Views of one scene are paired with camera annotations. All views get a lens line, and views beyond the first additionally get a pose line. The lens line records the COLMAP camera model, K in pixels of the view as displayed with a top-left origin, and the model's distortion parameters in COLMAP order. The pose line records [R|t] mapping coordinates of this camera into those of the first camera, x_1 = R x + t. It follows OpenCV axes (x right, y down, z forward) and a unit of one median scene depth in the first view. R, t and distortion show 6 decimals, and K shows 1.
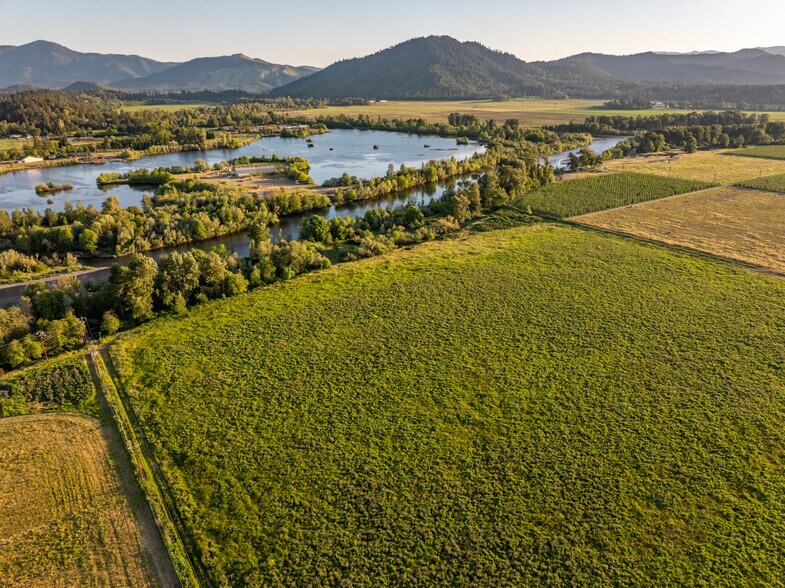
lens RADIAL K [[553.7, 0, 395.0], [0, 553.7, 291.9], [0, 0, 1]] dist [-0.056282, 0.029930]
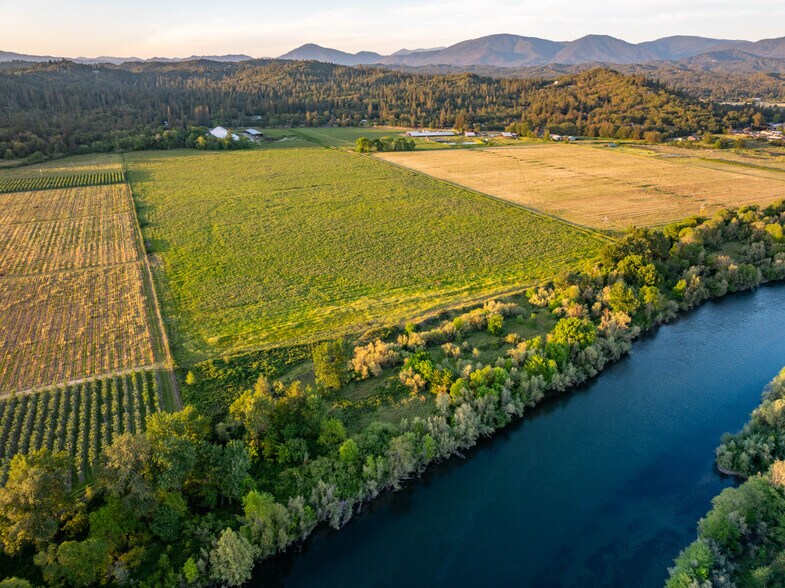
lens RADIAL K [[553.7, 0, 395.0], [0, 553.7, 291.9], [0, 0, 1]] dist [-0.056282, 0.029930]
pose [[-0.988616, -0.050773, 0.141635, -0.031251], [0.058686, 0.736660, 0.673712, -1.179316], [-0.138543, 0.674354, -0.725294, 2.797014]]
